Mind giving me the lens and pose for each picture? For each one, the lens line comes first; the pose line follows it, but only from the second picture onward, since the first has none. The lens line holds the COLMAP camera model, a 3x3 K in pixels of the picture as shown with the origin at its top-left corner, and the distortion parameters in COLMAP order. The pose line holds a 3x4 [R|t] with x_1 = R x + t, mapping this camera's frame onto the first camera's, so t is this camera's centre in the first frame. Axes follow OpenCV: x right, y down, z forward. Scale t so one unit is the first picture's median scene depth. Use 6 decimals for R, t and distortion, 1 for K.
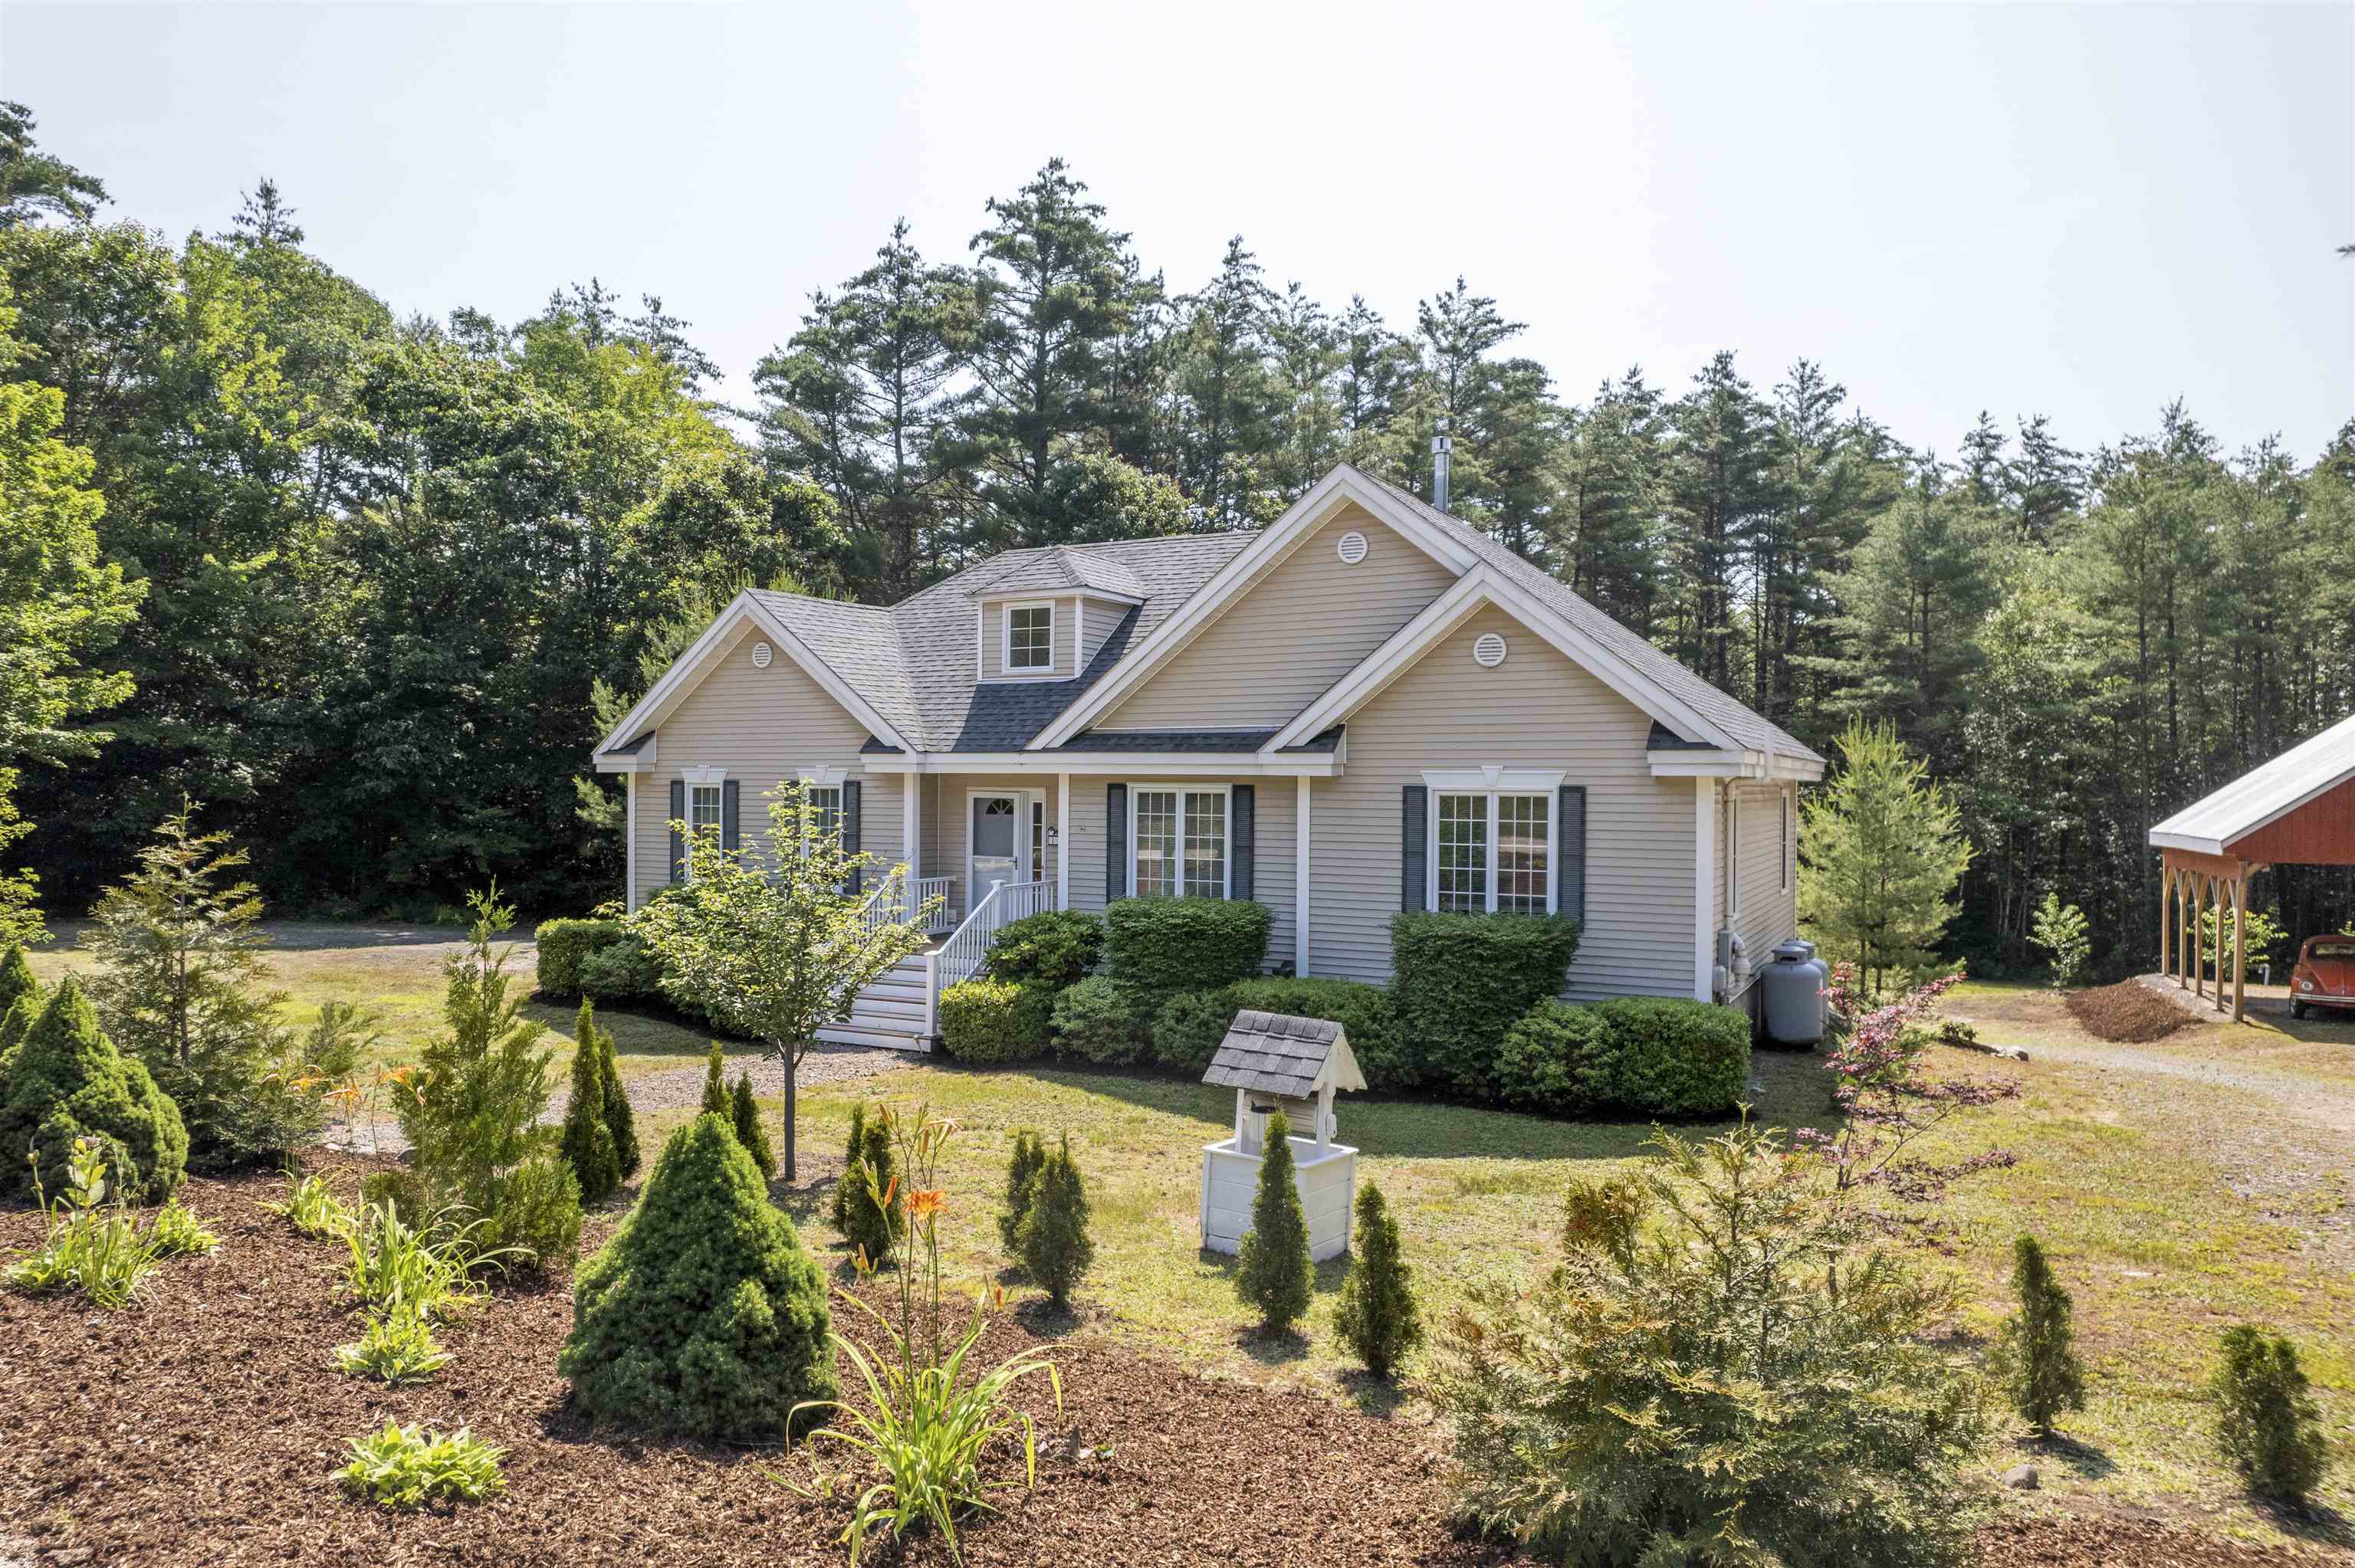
lens RADIAL K [[1498.3, 0, 1185.1], [0, 1498.3, 807.0], [0, 0, 1]] dist [-0.078107, 0.072555]
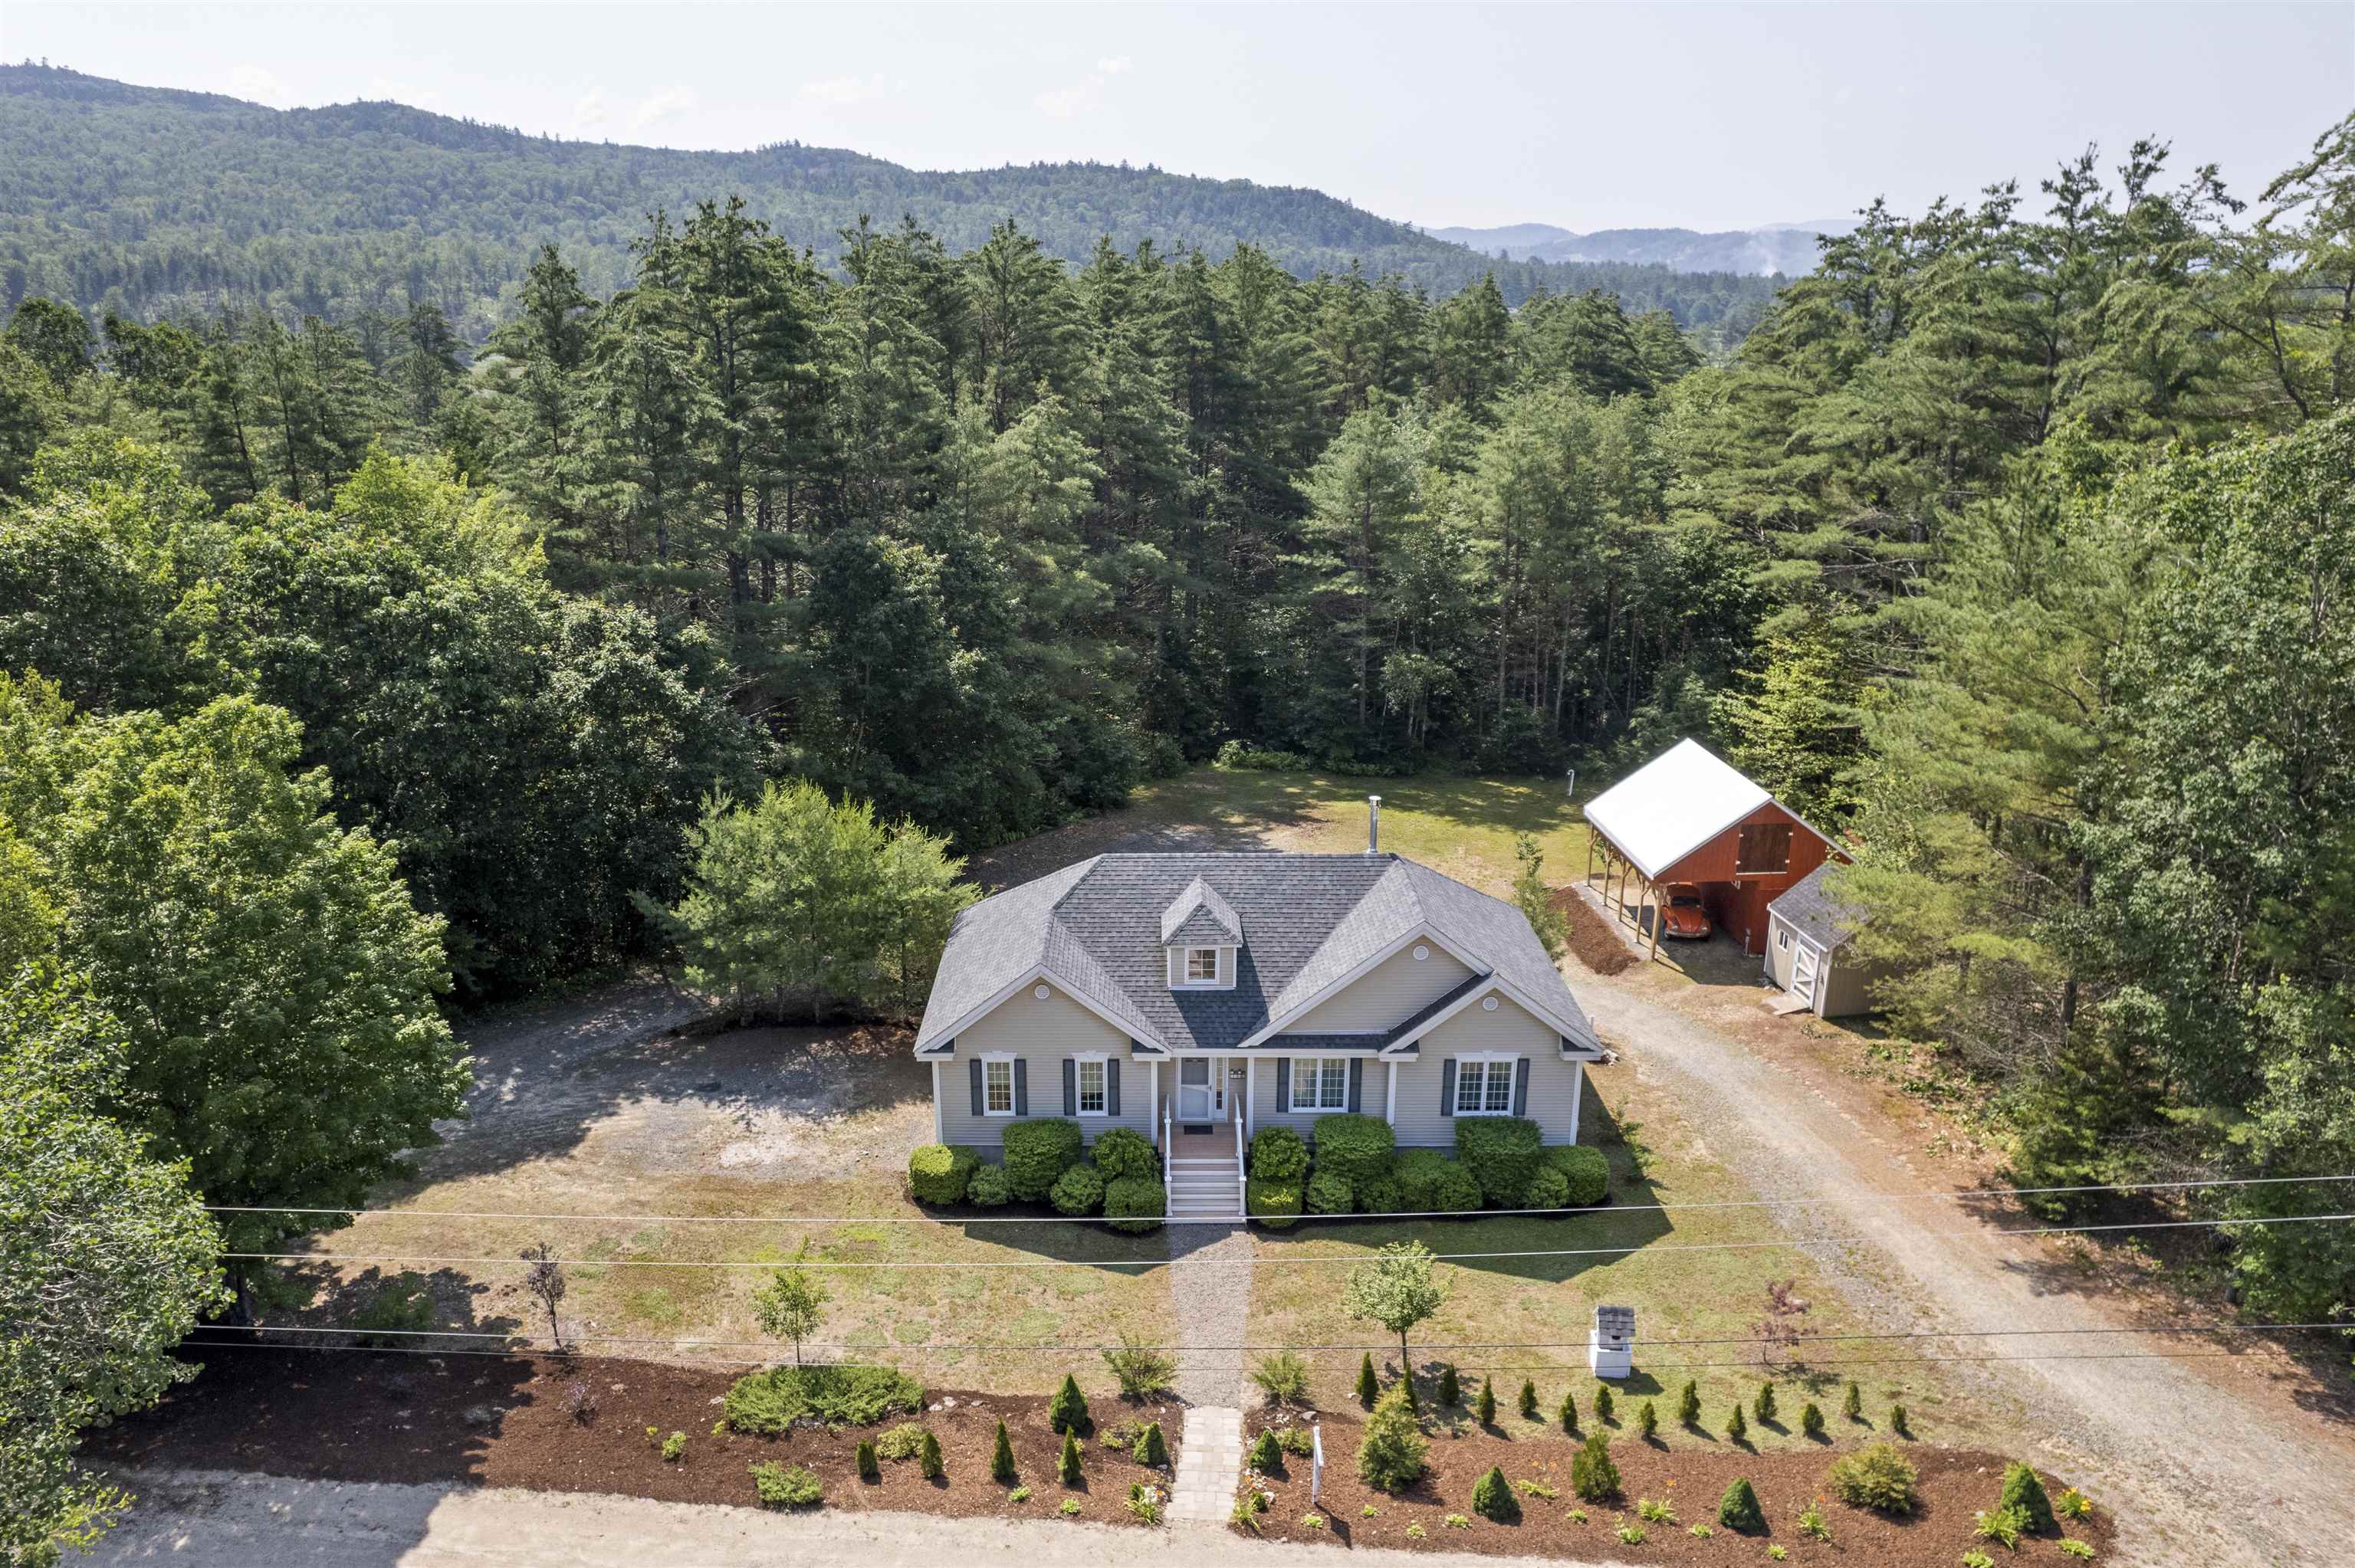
lens RADIAL K [[1549.1, 0, 1077.5], [0, 1549.1, 786.5], [0, 0, 1]] dist [-0.088588, 0.097651]
pose [[0.901102, -0.155246, 0.404863, -0.573227], [0.033324, 0.955742, 0.292313, -0.518967], [-0.432325, -0.249912, 0.866394, -0.289844]]
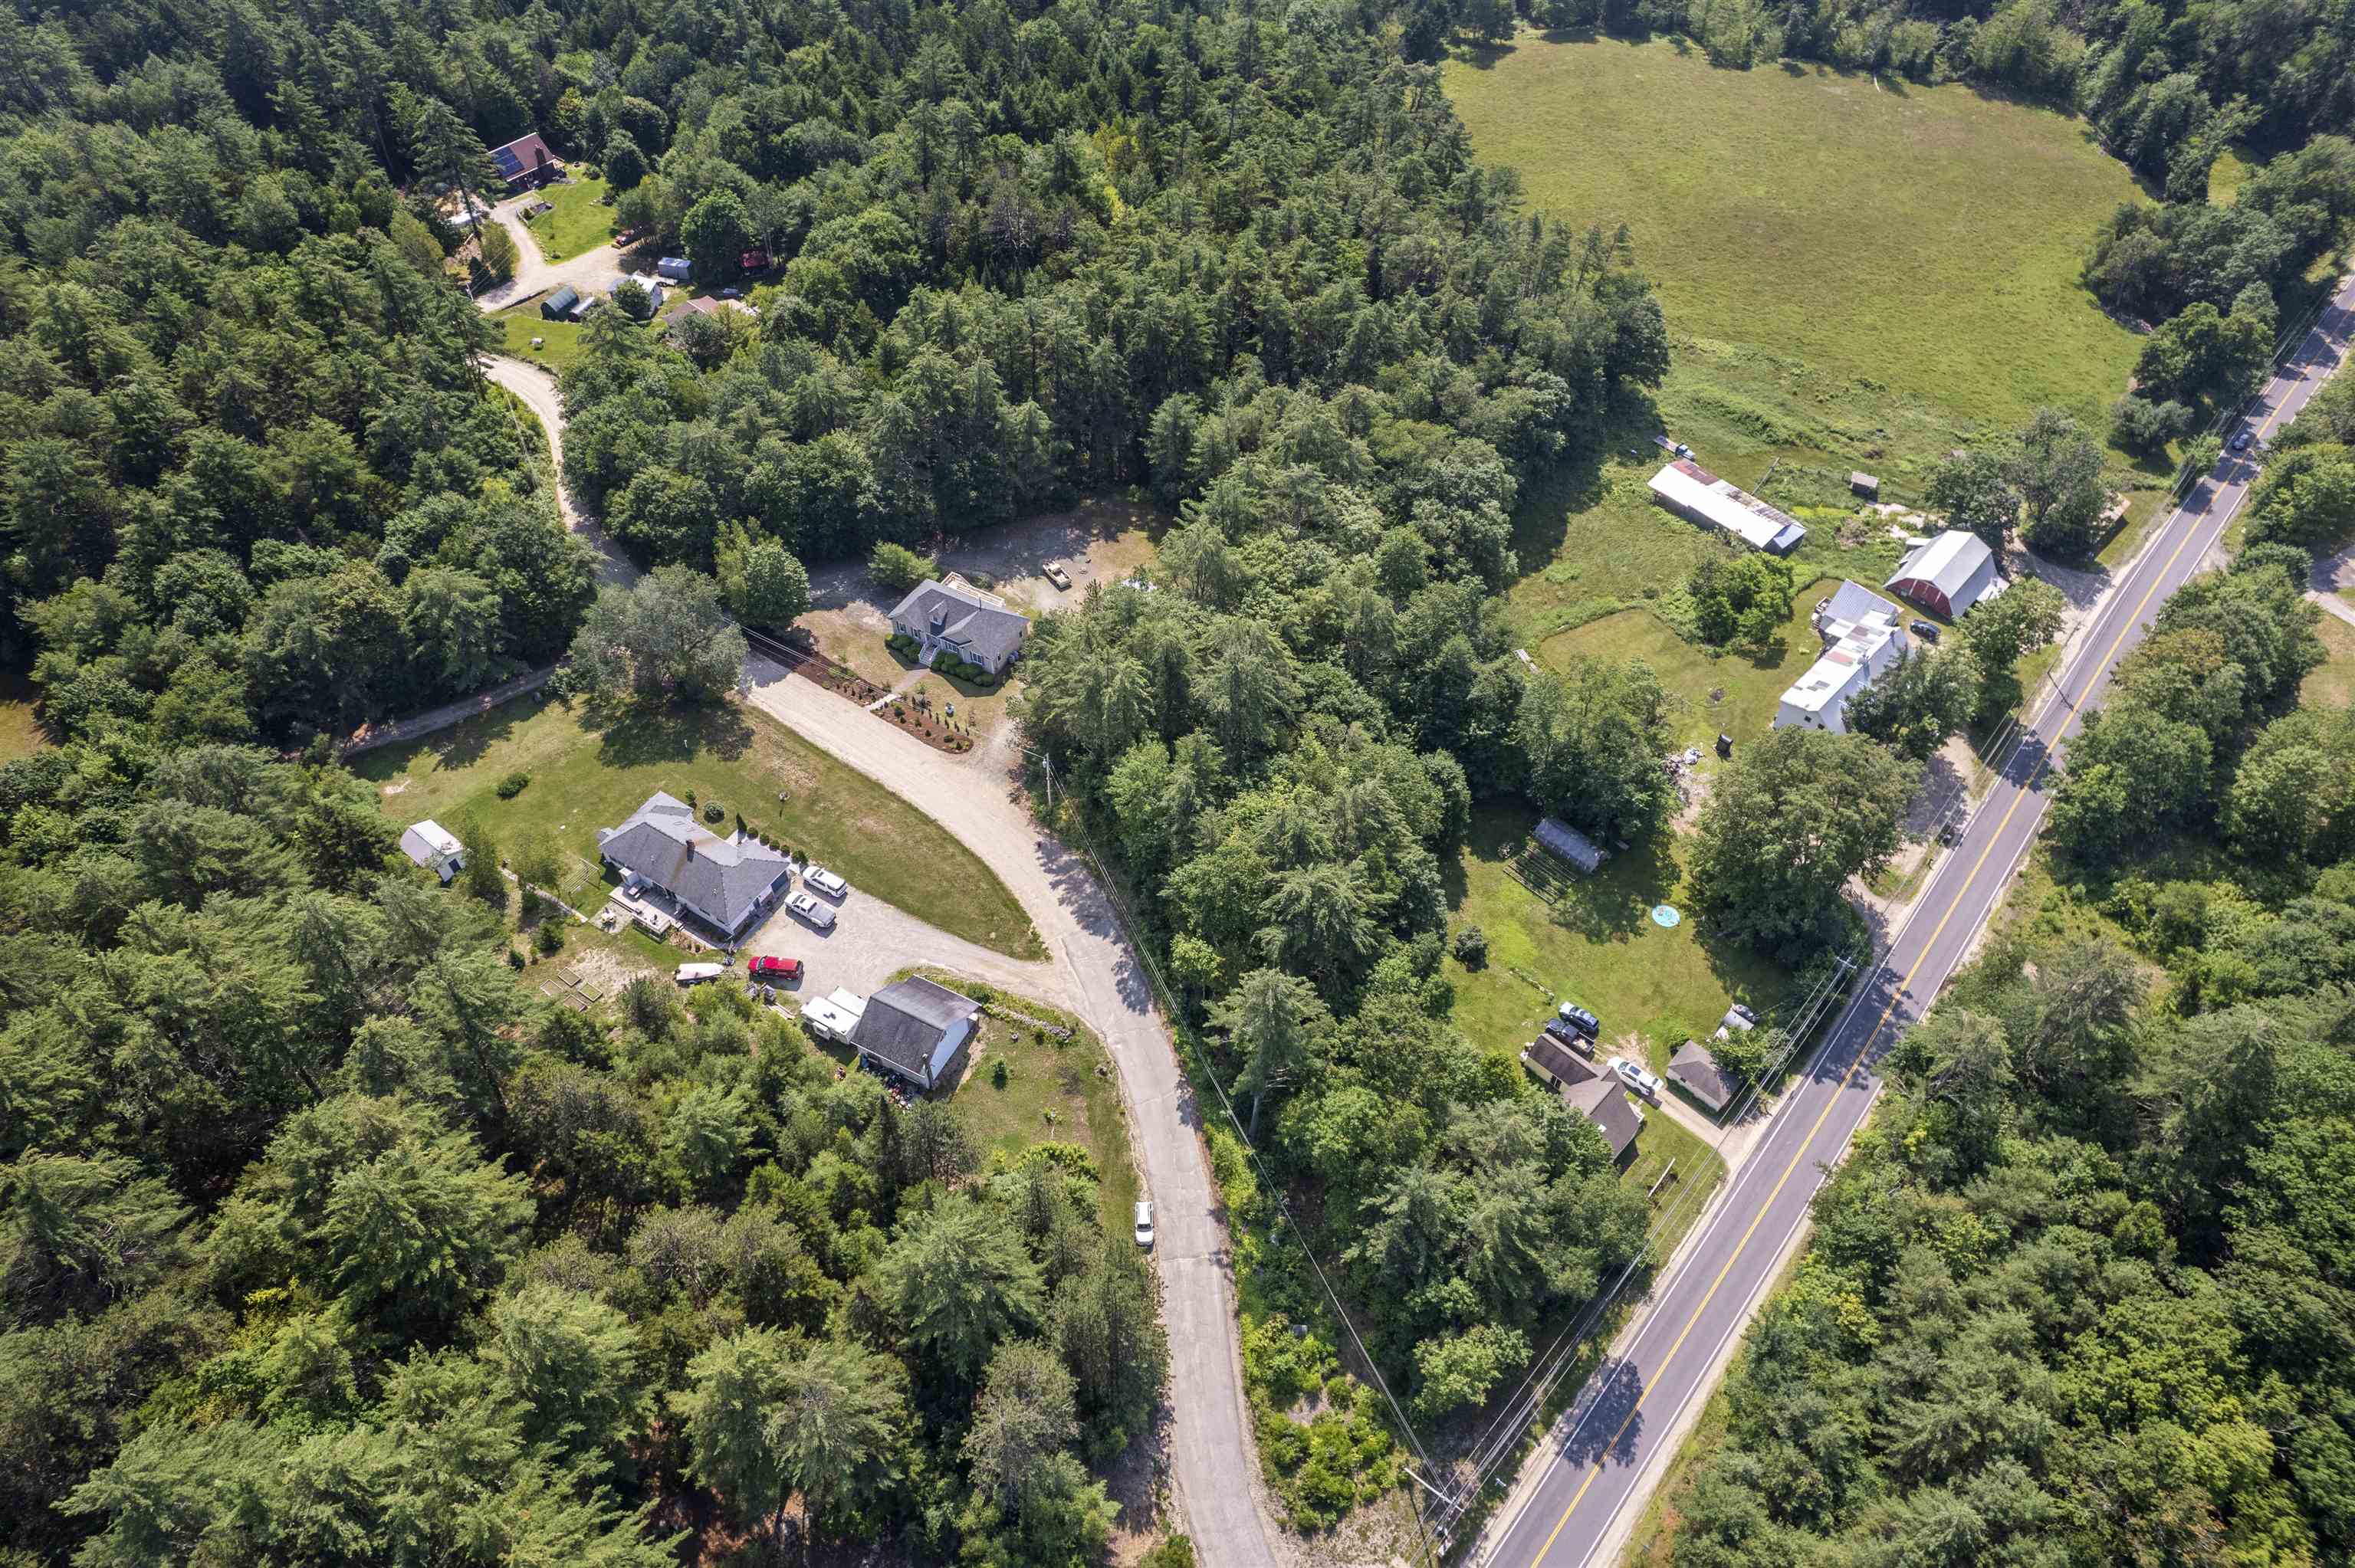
lens RADIAL K [[1498.3, 0, 1185.1], [0, 1498.3, 807.0], [0, 0, 1]] dist [-0.078107, 0.072555]
pose [[0.999548, 0.012298, -0.027423, 1.031301], [0.012783, 0.651844, 0.758246, -3.829028], [0.027201, -0.758254, 0.651392, -3.537817]]
